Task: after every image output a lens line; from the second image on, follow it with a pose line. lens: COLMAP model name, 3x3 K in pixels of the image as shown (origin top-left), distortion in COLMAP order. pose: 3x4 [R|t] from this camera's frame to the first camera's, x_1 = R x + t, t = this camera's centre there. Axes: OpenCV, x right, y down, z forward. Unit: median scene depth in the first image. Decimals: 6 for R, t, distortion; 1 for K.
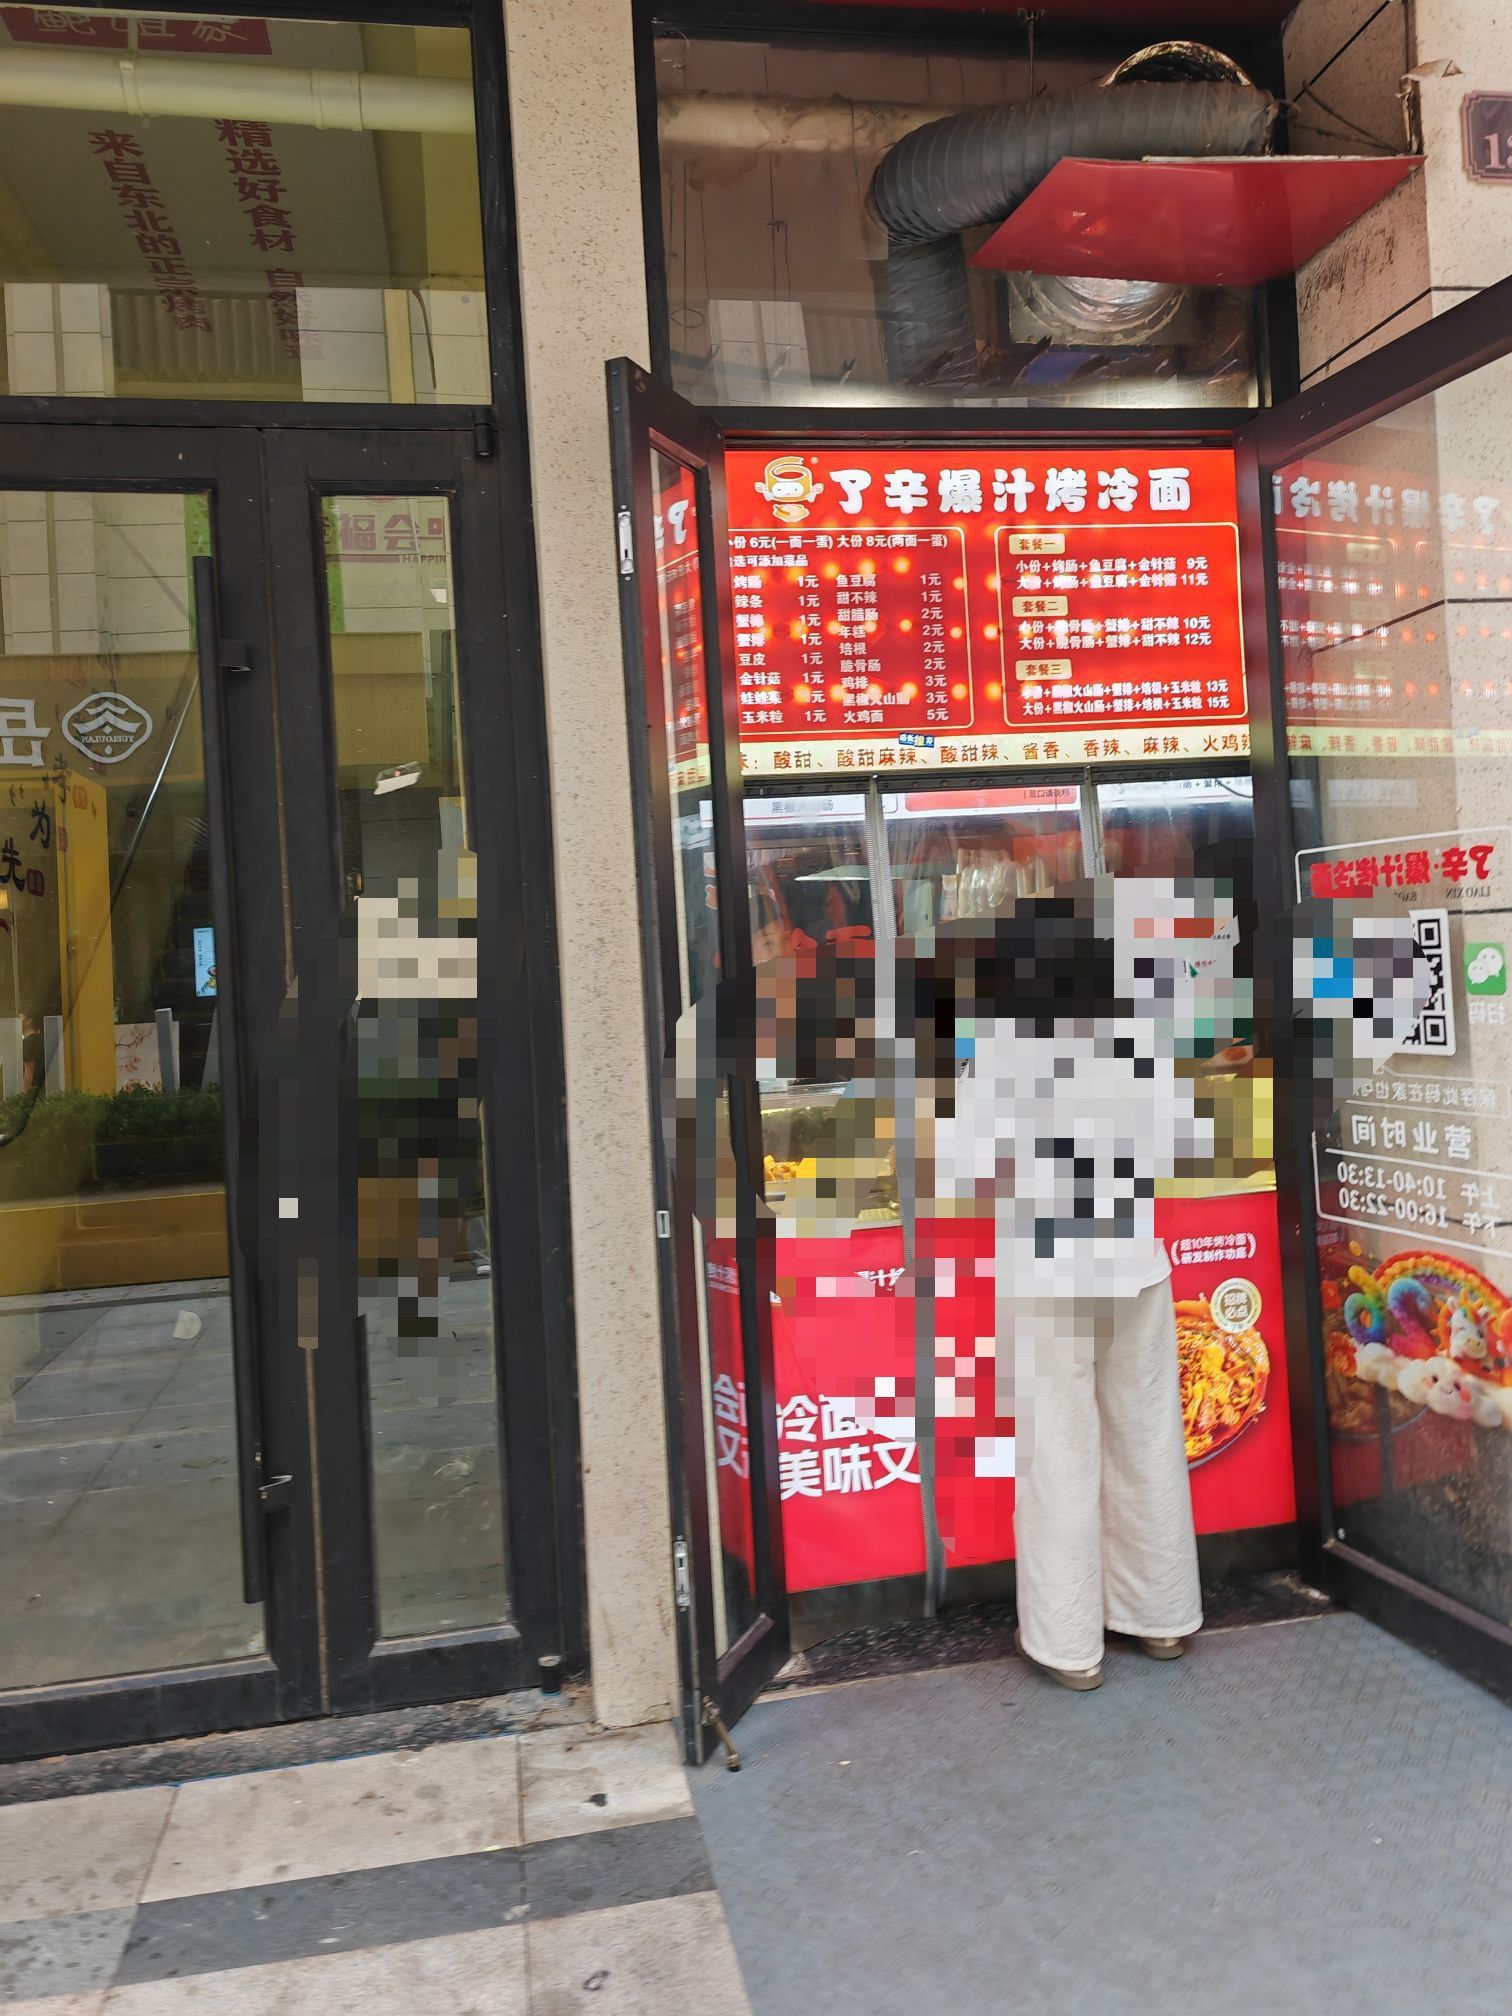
lens RADIAL K [[1509.1, 0, 748.4], [0, 1509.1, 935.6], [0, 0, 1]] dist [0.038771, -0.007388]
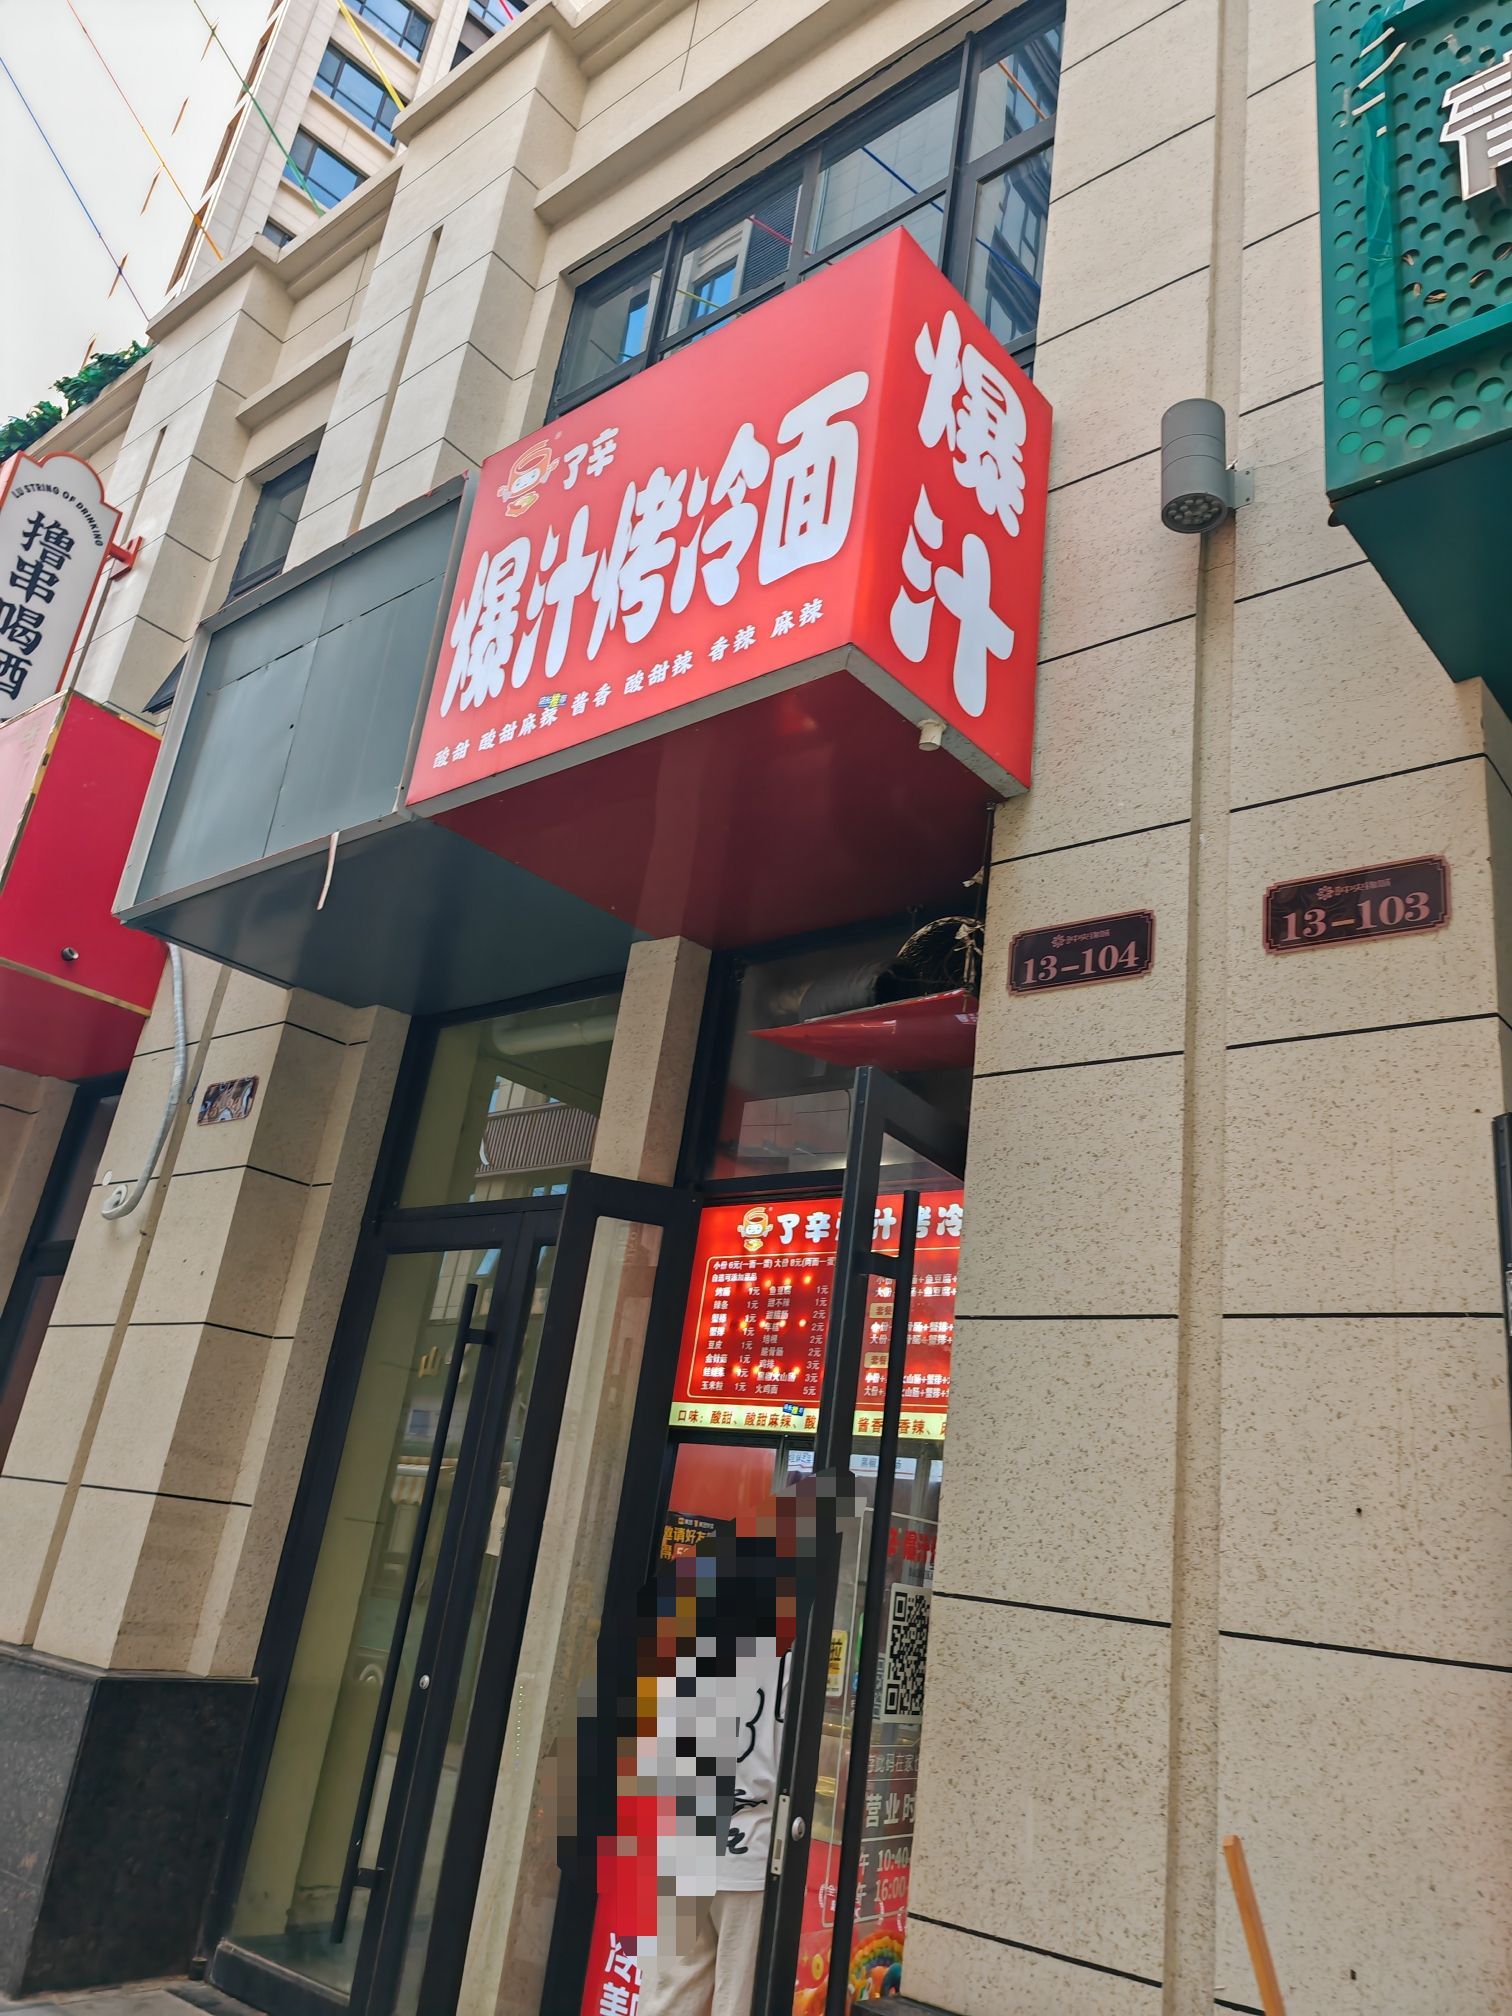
lens RADIAL K [[1509.1, 0, 748.4], [0, 1509.1, 935.6], [0, 0, 1]] dist [0.038771, -0.007388]
pose [[0.617852, -0.175624, -0.766430, 1.203860], [-0.156405, 0.927808, -0.338688, -0.057323], [0.770582, 0.329133, 0.545779, 0.087184]]
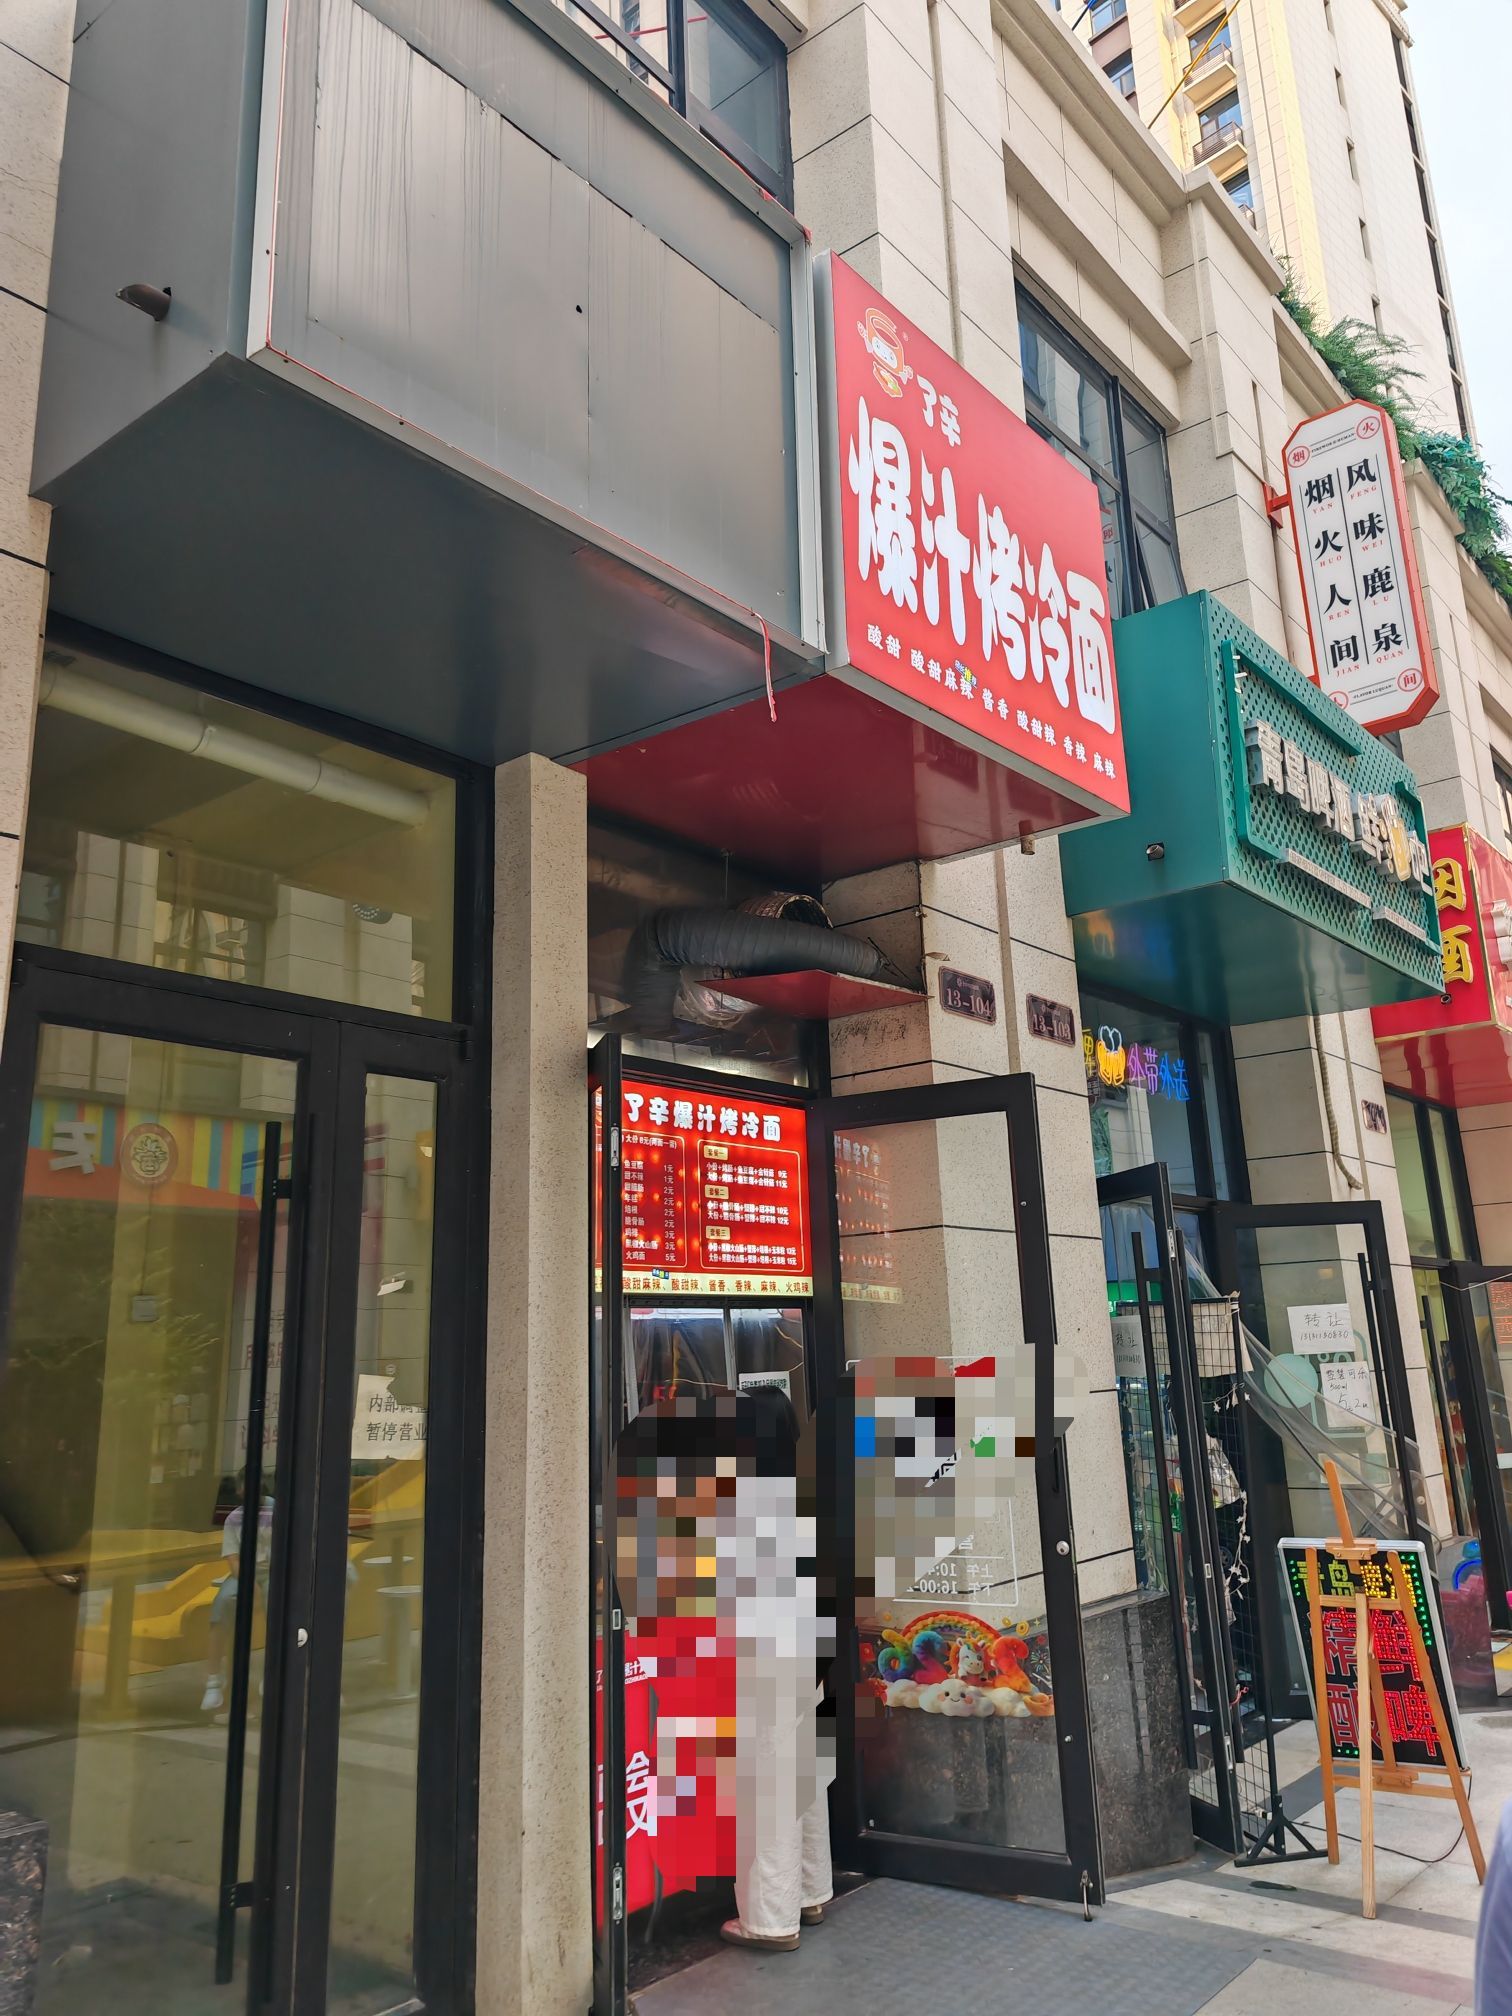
lens RADIAL K [[1509.1, 0, 748.4], [0, 1509.1, 935.6], [0, 0, 1]] dist [0.038771, -0.007388]
pose [[0.767451, 0.207564, 0.606578, -0.815922], [-0.020009, 0.953434, -0.300938, 0.002371], [-0.640795, 0.218818, 0.735867, -0.252021]]
